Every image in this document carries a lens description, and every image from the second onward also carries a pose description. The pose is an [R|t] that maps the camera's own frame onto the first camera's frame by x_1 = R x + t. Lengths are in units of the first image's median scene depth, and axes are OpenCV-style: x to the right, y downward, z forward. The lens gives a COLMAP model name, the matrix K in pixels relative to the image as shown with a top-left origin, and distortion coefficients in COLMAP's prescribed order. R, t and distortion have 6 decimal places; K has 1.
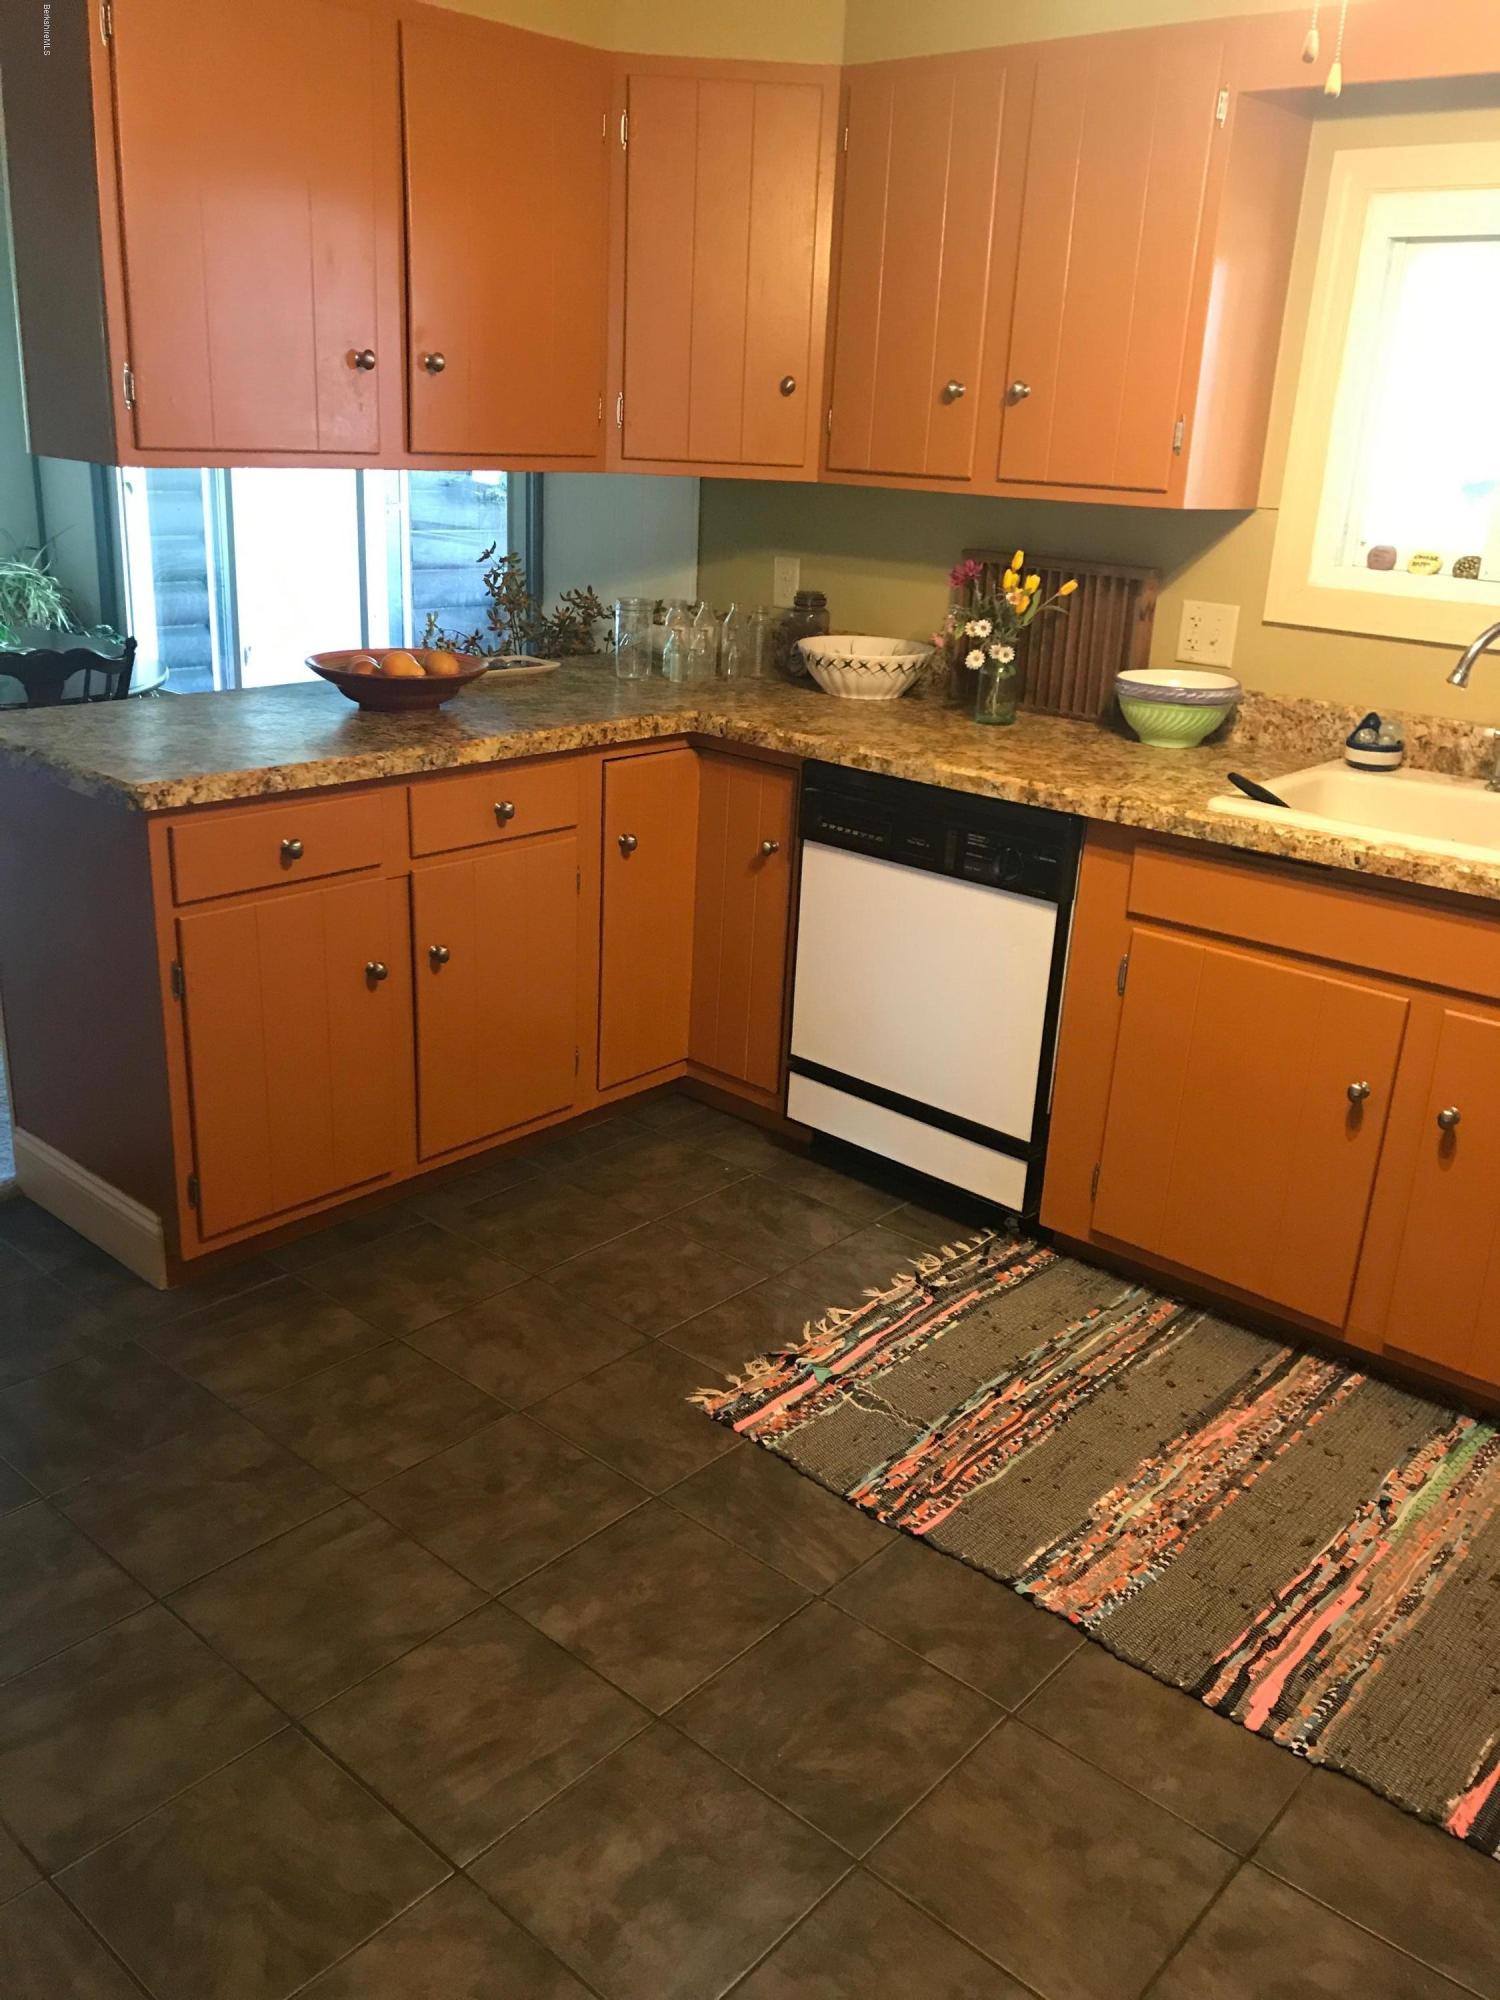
lens RADIAL K [[1662.8, 0, 753.0], [0, 1662.8, 983.2], [0, 0, 1]] dist [0.017958, 0.003891]
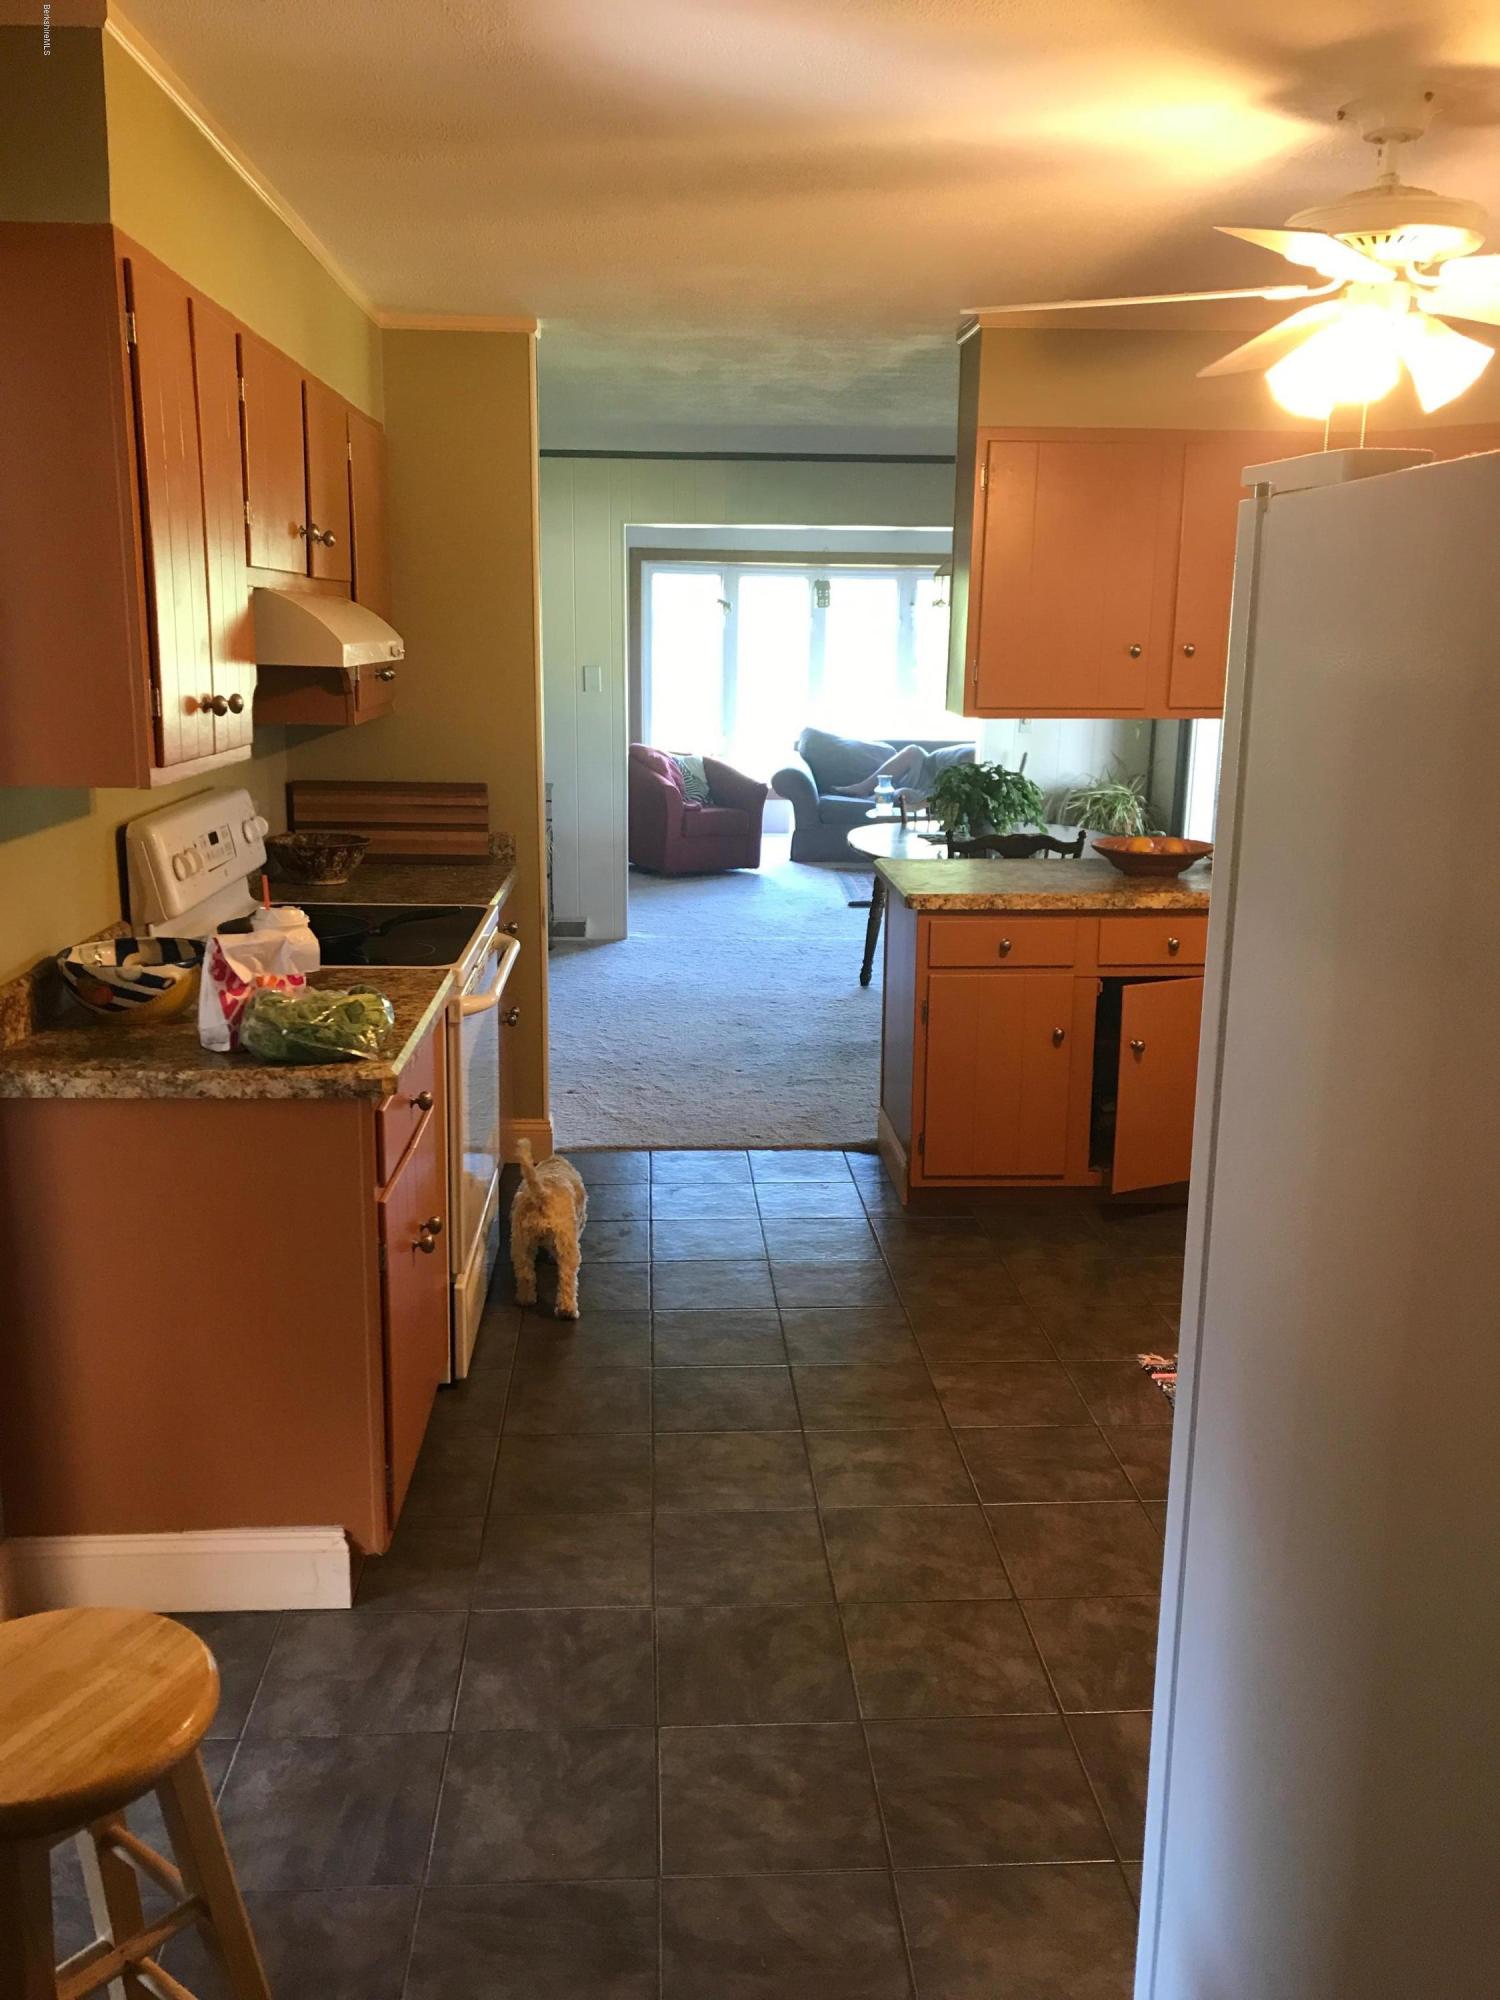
lens RADIAL K [[1662.8, 0, 747.3], [0, 1662.8, 1005.0], [0, 0, 1]] dist [0.017958, 0.003891]
pose [[0.703817, 0.113046, -0.701329, 0.730357], [-0.201433, 0.978494, -0.044425, 0.104252], [0.681224, 0.172538, 0.711452, -0.331047]]
